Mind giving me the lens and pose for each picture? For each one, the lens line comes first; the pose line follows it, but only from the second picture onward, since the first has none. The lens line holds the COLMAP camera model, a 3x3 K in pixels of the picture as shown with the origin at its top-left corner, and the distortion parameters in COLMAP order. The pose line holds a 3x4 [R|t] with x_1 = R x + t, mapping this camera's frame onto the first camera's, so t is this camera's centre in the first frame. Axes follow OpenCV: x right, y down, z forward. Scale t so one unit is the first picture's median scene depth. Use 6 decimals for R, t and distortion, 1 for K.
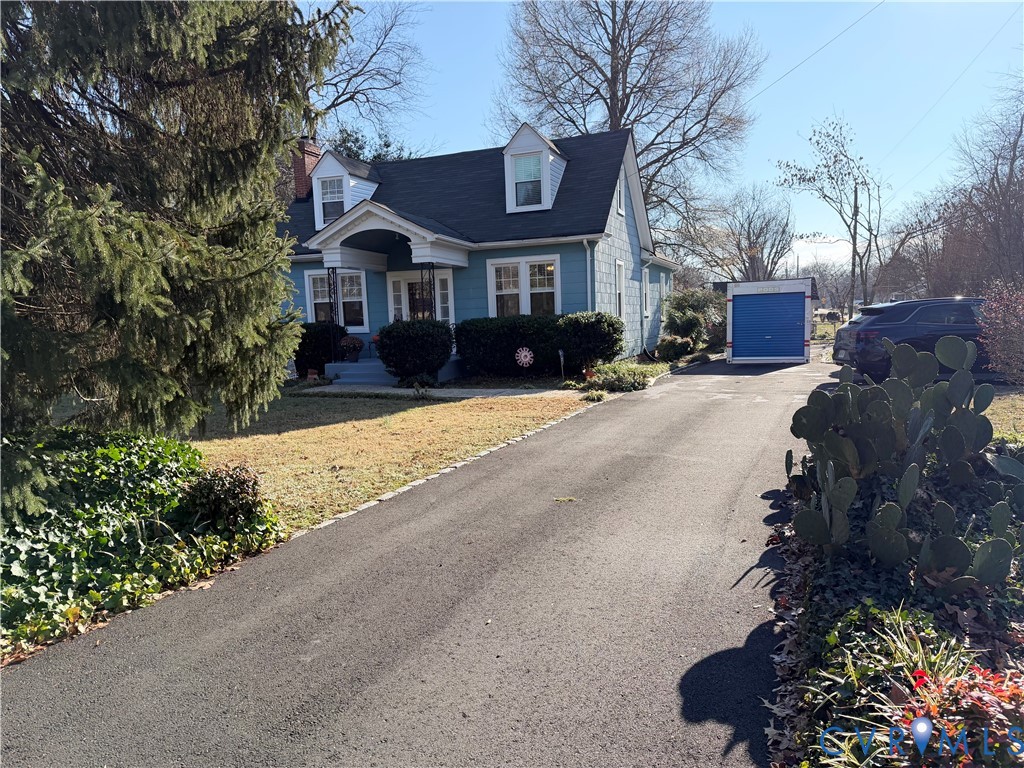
lens RADIAL K [[732.2, 0, 518.5], [0, 732.2, 386.4], [0, 0, 1]] dist [0.080690, -0.016697]
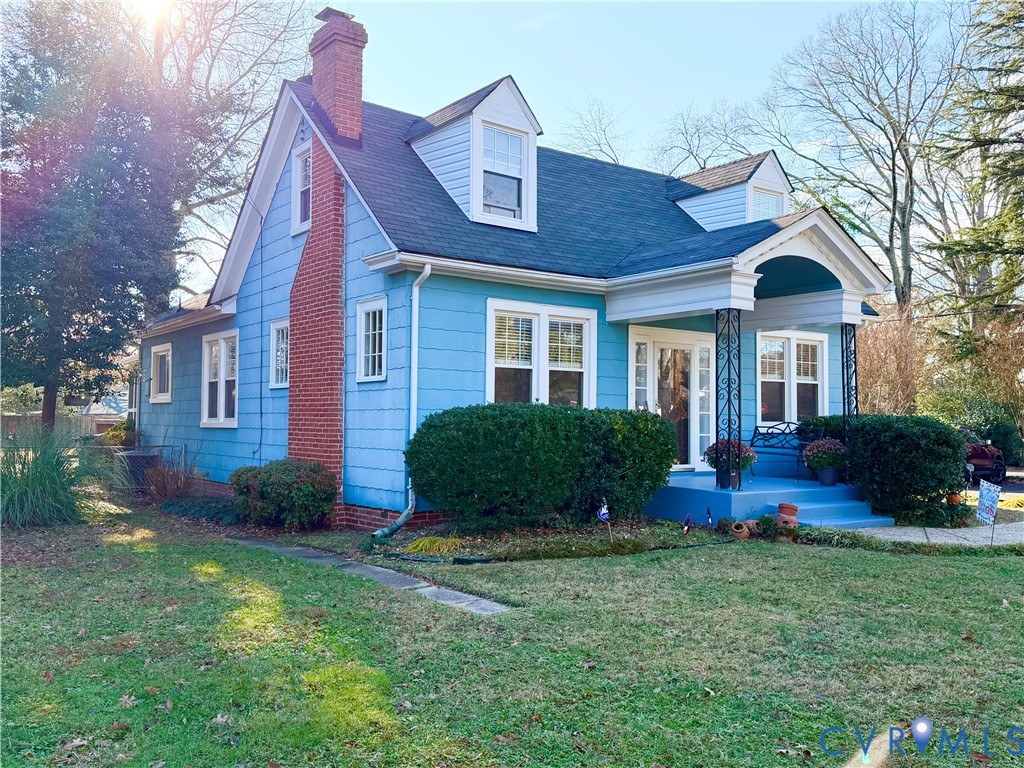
lens RADIAL K [[856.7, 0, 513.7], [0, 856.7, 384.3], [0, 0, 1]] dist [0.003411, 0.000450]
pose [[0.551071, 0.065557, 0.831880, -0.542399], [0.031629, 0.994552, -0.099329, -0.050265], [-0.833859, 0.081048, 0.545995, 0.649306]]
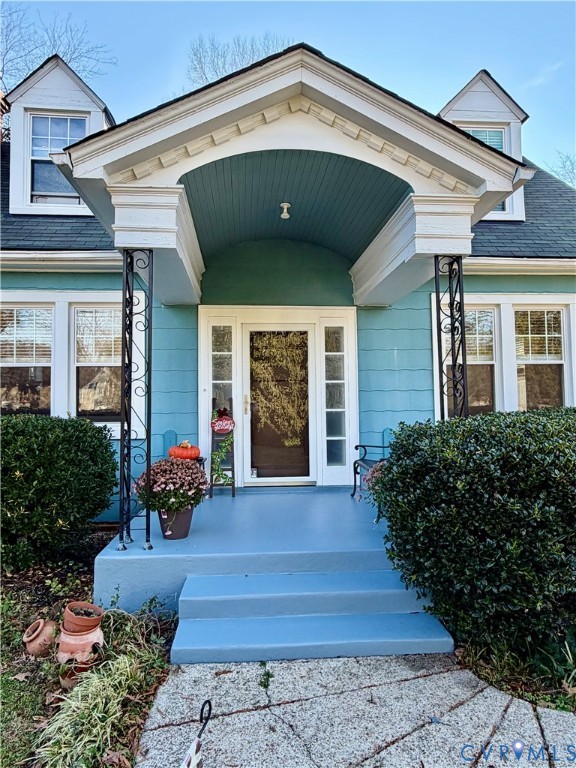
lens RADIAL K [[487.4, 0, 286.7], [0, 487.4, 384.7], [0, 0, 1]] dist [0.001159, -0.003666]
pose [[0.907568, 0.042414, 0.417757, -0.267848], [0.017429, 0.990223, -0.138399, -0.067852], [-0.419543, 0.132888, 0.897956, 0.750055]]
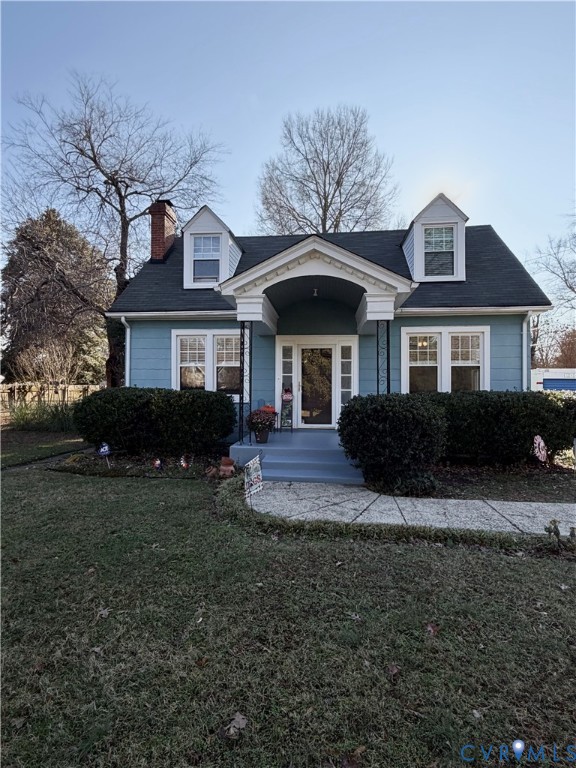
lens RADIAL K [[403.1, 0, 287.1], [0, 403.1, 385.1], [0, 0, 1]] dist [0.000097, 0.002435]
pose [[0.969787, 0.039385, 0.240755, -0.296822], [-0.016090, 0.995059, -0.097970, -0.050917], [-0.243424, 0.091137, 0.965629, 0.557595]]
